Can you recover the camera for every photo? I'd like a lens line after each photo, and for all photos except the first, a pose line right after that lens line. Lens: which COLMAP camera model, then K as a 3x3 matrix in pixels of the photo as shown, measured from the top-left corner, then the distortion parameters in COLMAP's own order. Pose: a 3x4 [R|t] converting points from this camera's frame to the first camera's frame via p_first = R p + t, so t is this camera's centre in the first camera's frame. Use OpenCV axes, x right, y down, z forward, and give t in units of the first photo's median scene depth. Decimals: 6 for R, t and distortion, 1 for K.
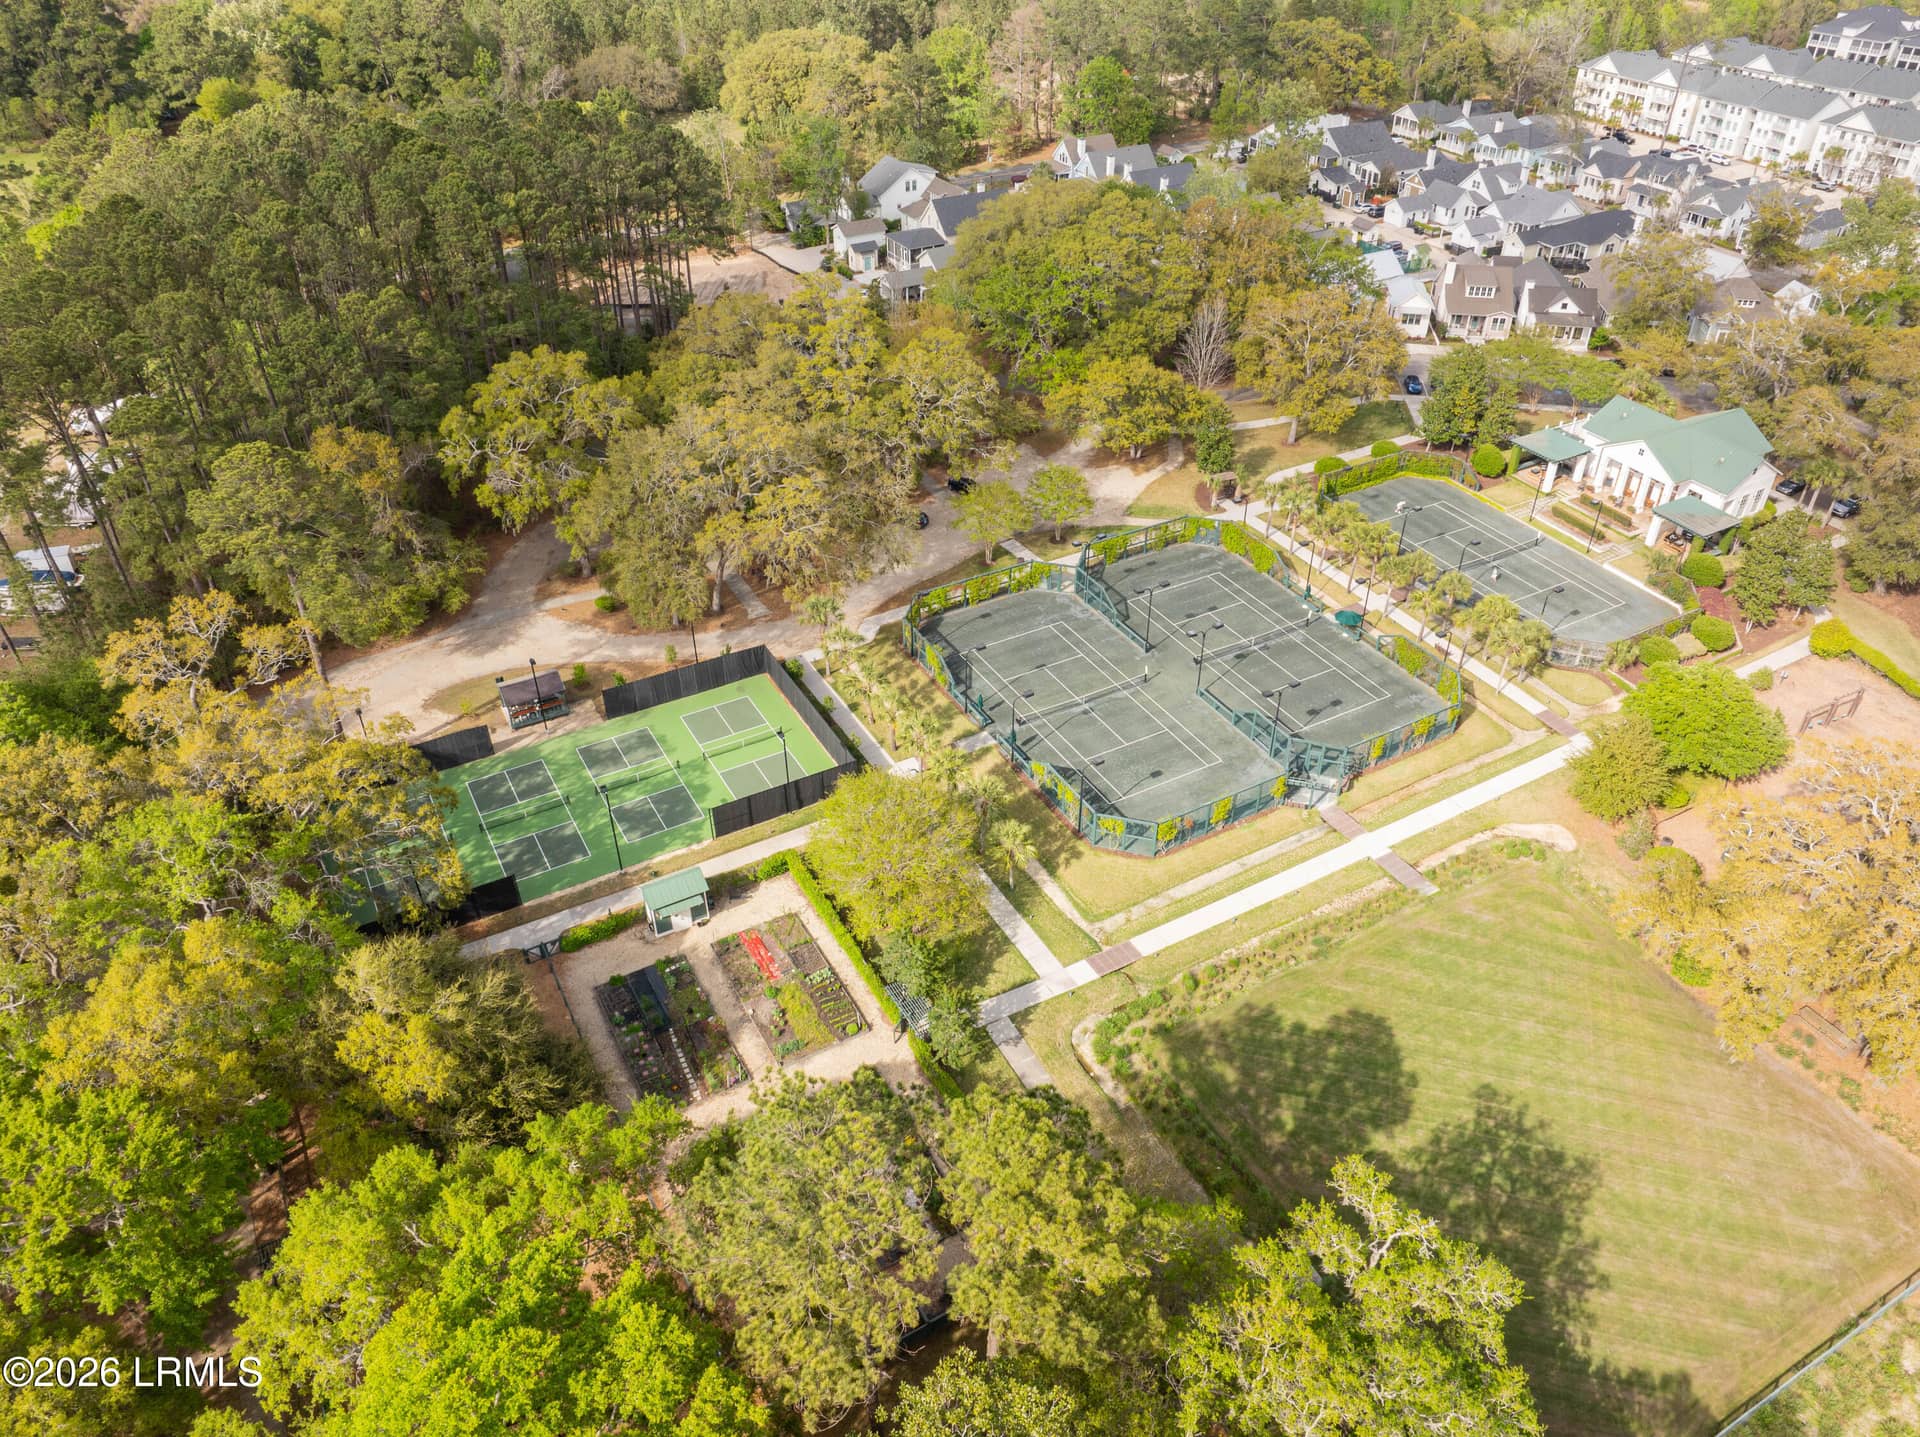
lens RADIAL K [[1343.6, 0, 960.0], [0, 1343.6, 718.5], [0, 0, 1]] dist [-0.040366, 0.006109]
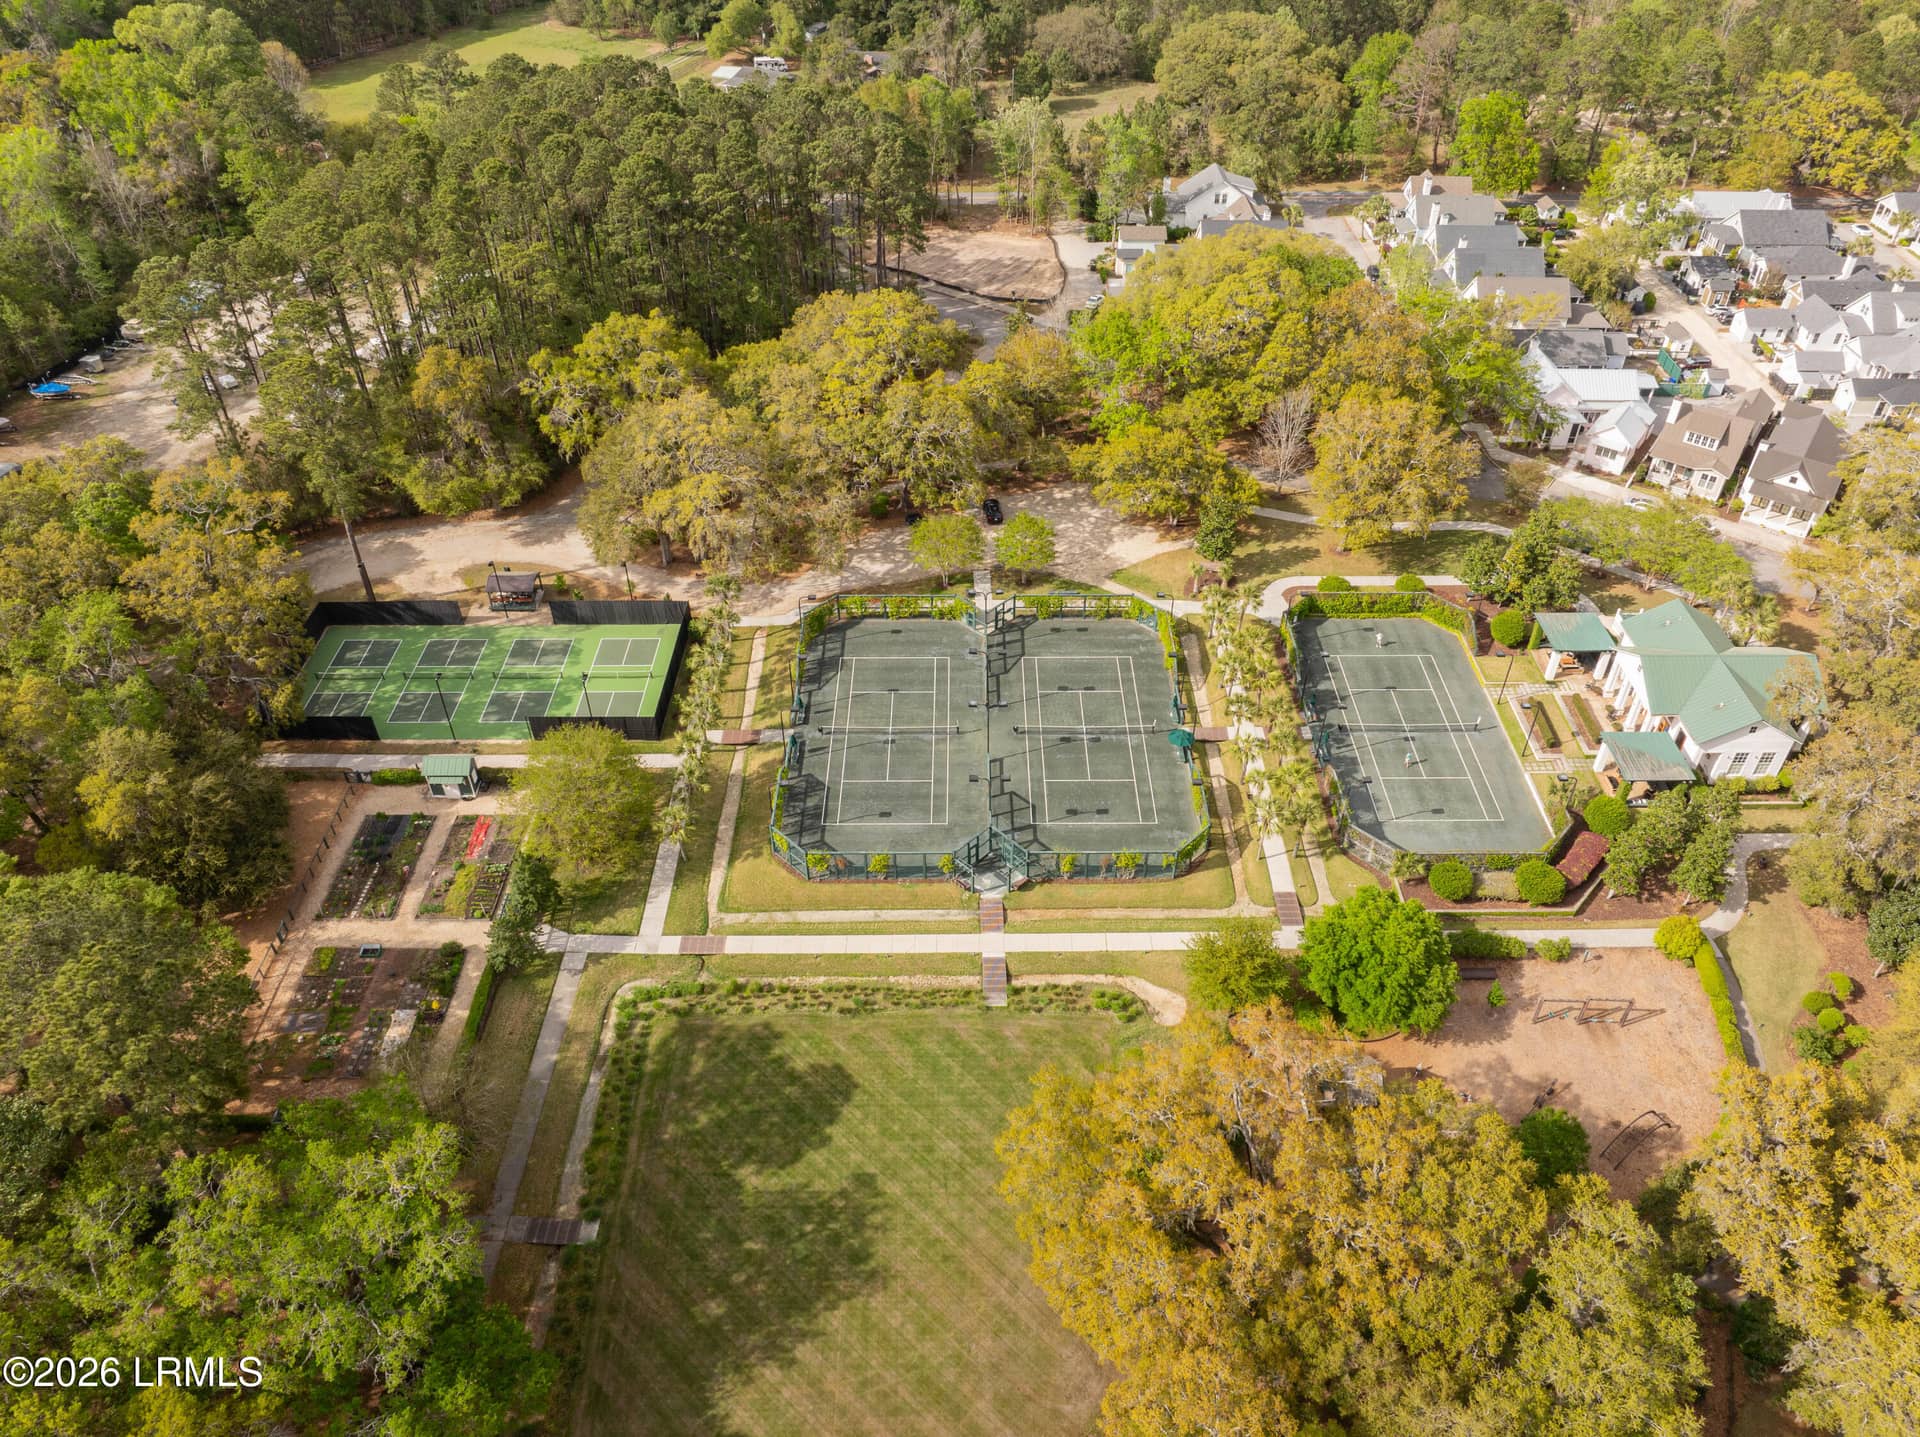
lens RADIAL K [[1347.8, 0, 960.0], [0, 1347.8, 718.5], [0, 0, 1]] dist [-0.060678, 0.040188]
pose [[0.870884, 0.313238, -0.378739, 0.543584], [-0.290265, 0.949647, 0.117964, -0.166372], [0.396619, 0.007201, 0.917955, 0.011066]]
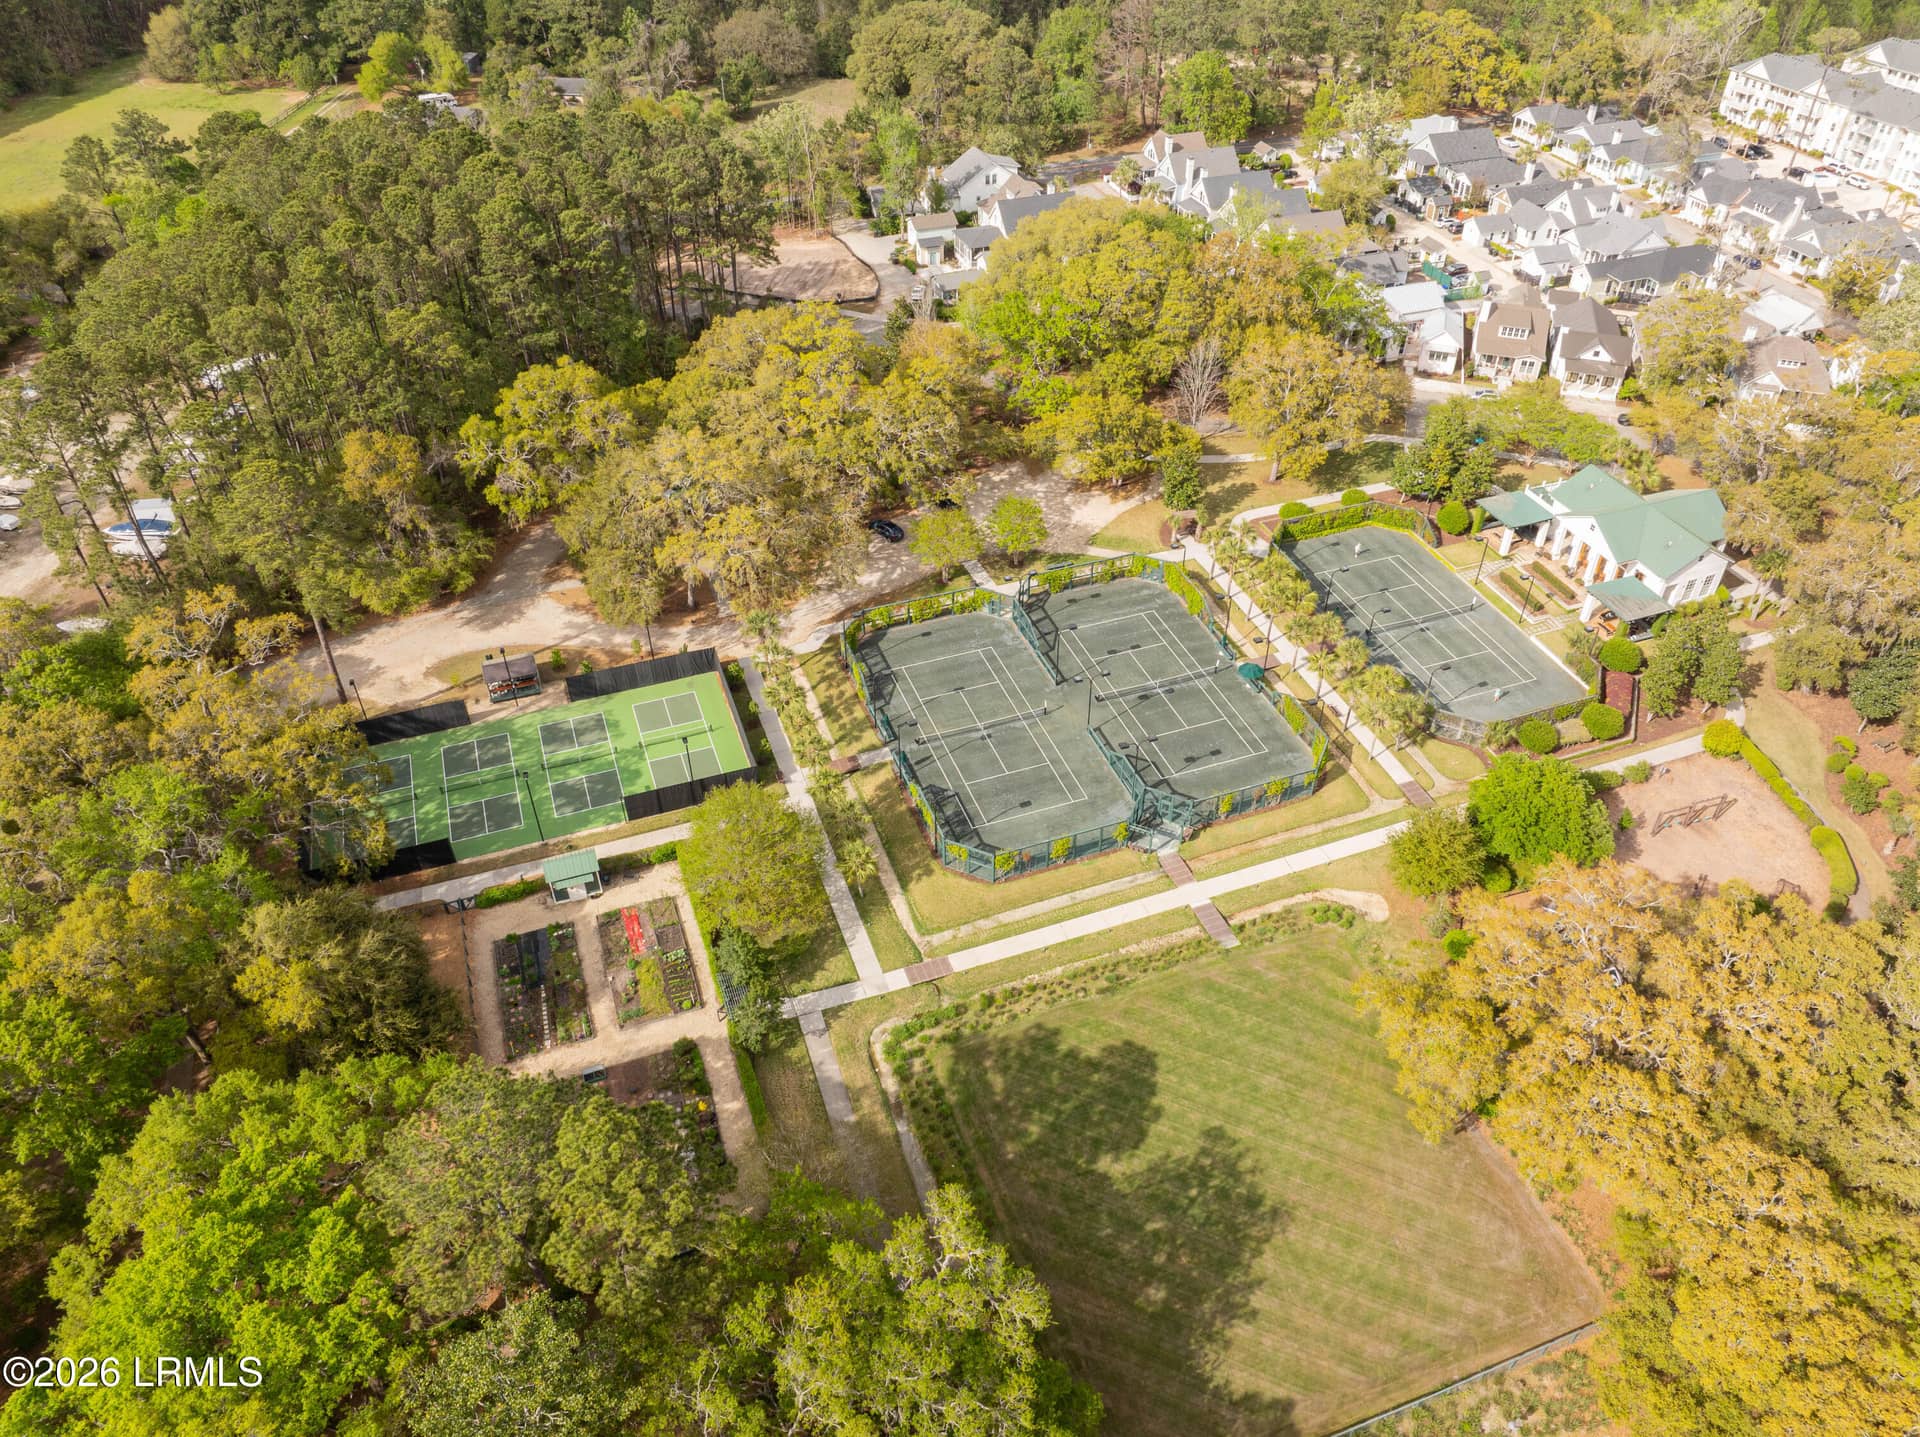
lens RADIAL K [[1343.6, 0, 960.0], [0, 1343.6, 718.5], [0, 0, 1]] dist [-0.040366, 0.006109]
pose [[0.986877, 0.101670, -0.125451, 0.207110], [-0.094058, 0.993430, 0.065190, -0.088878], [0.131254, -0.052535, 0.989956, -0.096611]]
